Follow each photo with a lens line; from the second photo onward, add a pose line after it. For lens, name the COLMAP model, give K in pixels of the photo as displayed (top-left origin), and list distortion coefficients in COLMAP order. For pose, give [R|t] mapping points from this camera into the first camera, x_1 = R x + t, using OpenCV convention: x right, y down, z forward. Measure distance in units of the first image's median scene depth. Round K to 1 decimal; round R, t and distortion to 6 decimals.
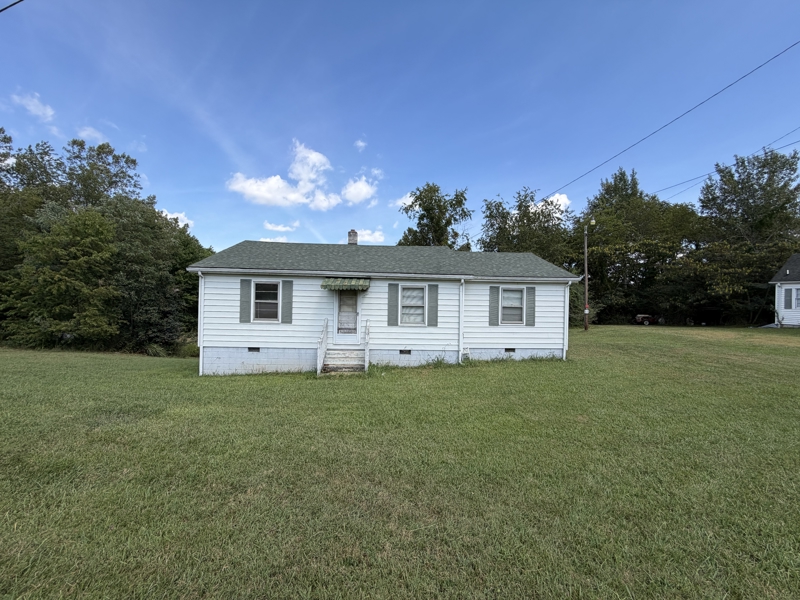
lens RADIAL K [[318.9, 0, 400.0], [0, 318.9, 300.0], [0, 0, 1]] dist [-0.001358, -0.000581]
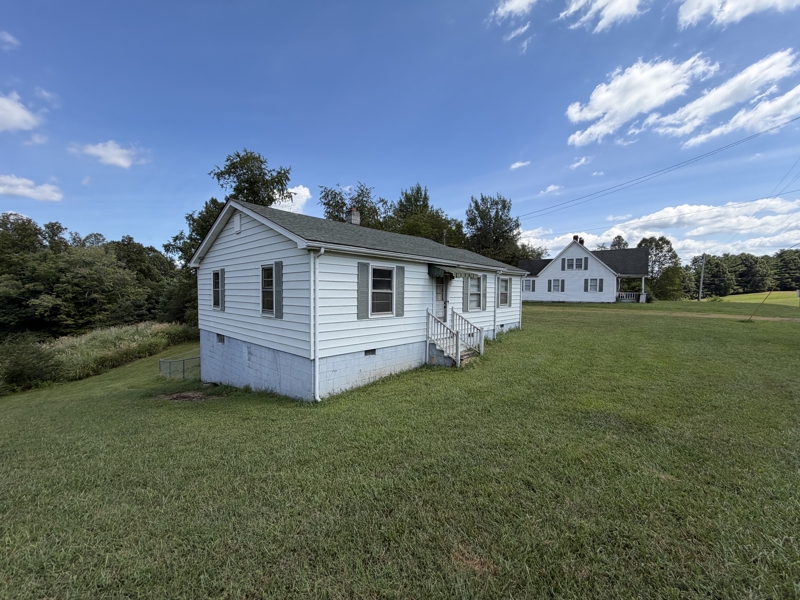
lens RADIAL K [[318.9, 0, 400.0], [0, 318.9, 300.0], [0, 0, 1]] dist [-0.001358, -0.000581]
pose [[0.722860, -0.034019, 0.690156, -0.863413], [0.004635, 0.999004, 0.044388, -0.007934], [-0.690979, -0.028888, 0.722298, 0.349271]]
